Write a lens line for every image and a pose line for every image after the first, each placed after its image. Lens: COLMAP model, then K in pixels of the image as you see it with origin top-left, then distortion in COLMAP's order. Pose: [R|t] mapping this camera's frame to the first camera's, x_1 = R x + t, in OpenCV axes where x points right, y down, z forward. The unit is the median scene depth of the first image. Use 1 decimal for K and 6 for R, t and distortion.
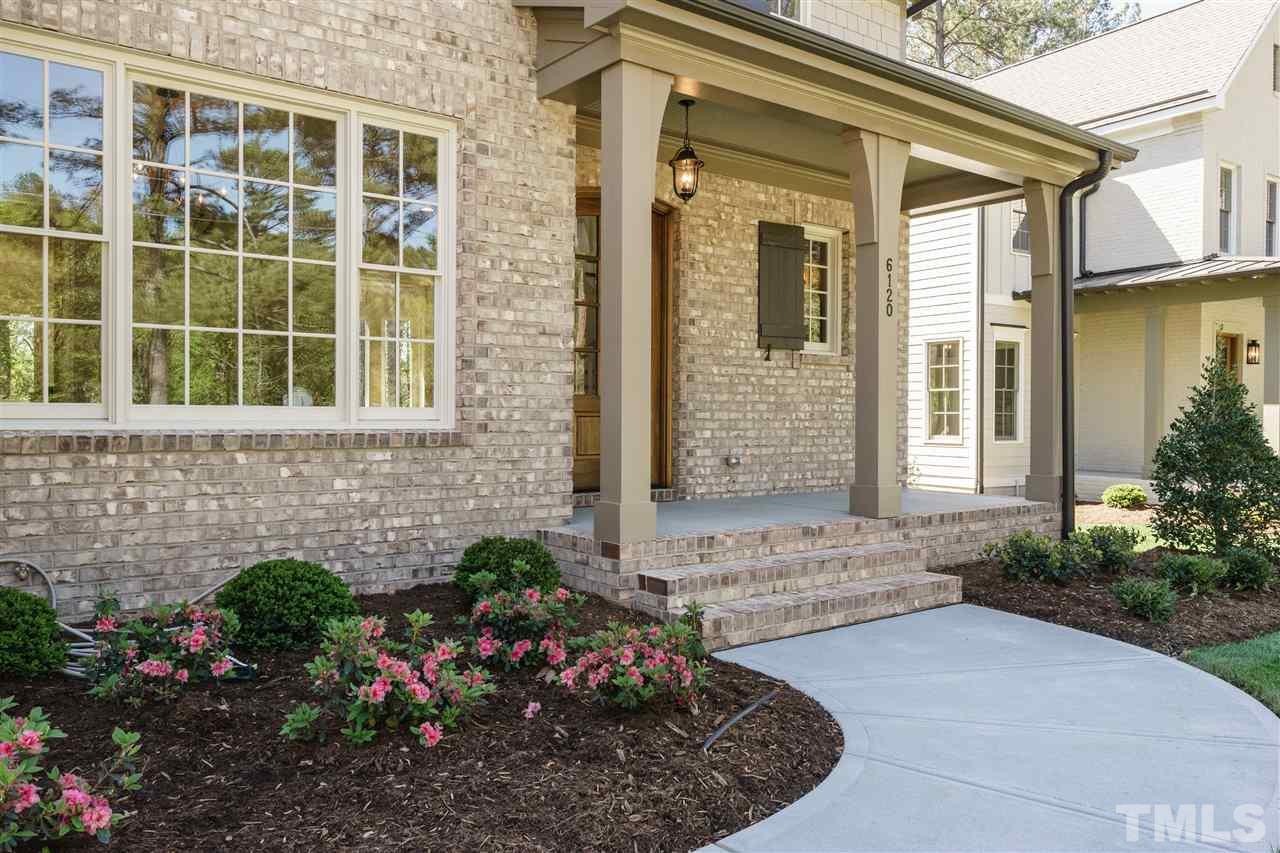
lens RADIAL K [[945.4, 0, 640.0], [0, 945.4, 426.5], [0, 0, 1]] dist [-0.003092, 0.001882]
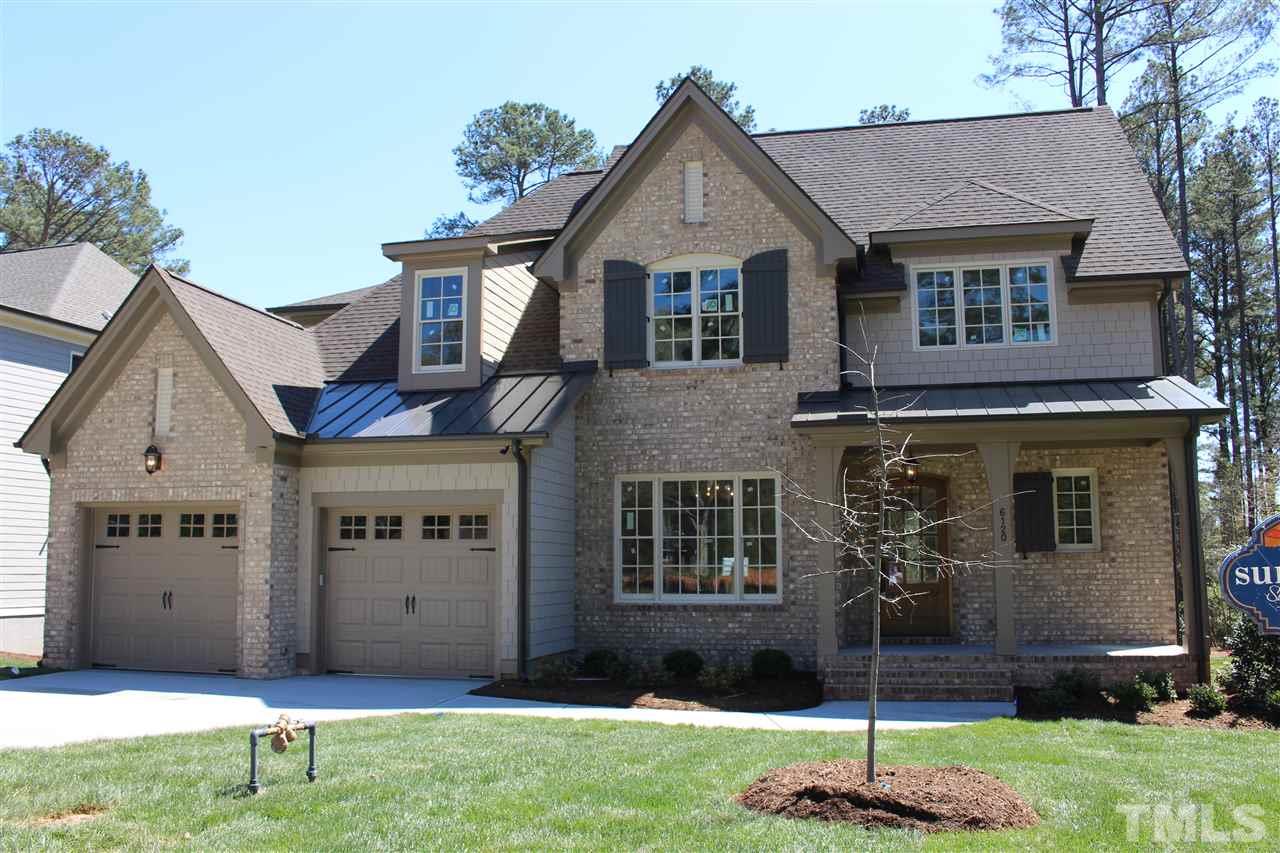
lens RADIAL K [[1092.7, 0, 637.2], [0, 1092.7, 431.6], [0, 0, 1]] dist [-0.145025, 0.115011]
pose [[0.637057, -0.103001, -0.763904, 1.621249], [-0.002945, 0.990699, -0.136037, -0.050523], [0.770811, 0.088913, 0.630829, -0.964864]]
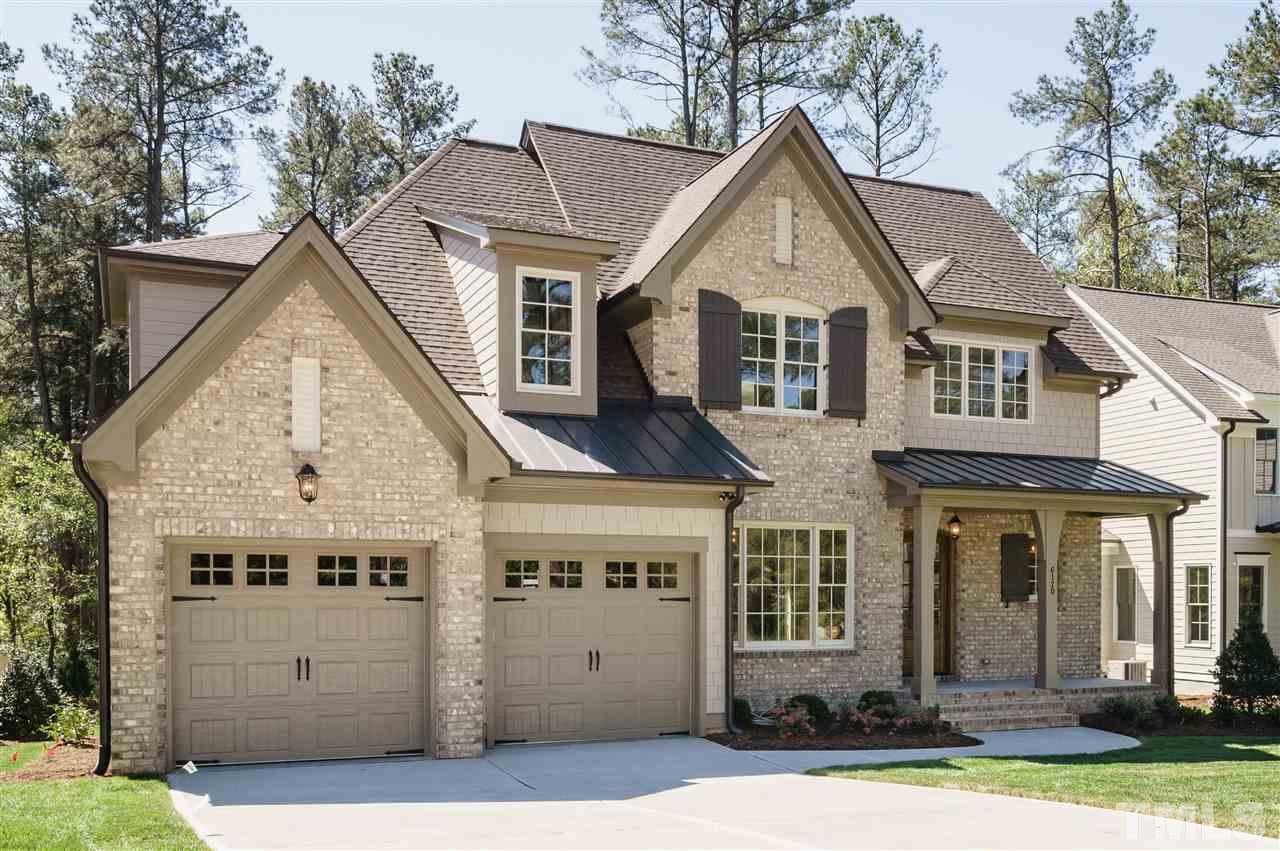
lens RADIAL K [[1252.2, 0, 710.6], [0, 1252.2, 612.9], [0, 0, 1]] dist [-0.004673, 0.004128]
pose [[0.975545, -0.001802, -0.219792, 0.154542], [0.002615, 0.999991, 0.003406, -0.100337], [0.219784, -0.003898, 0.975541, -2.229561]]
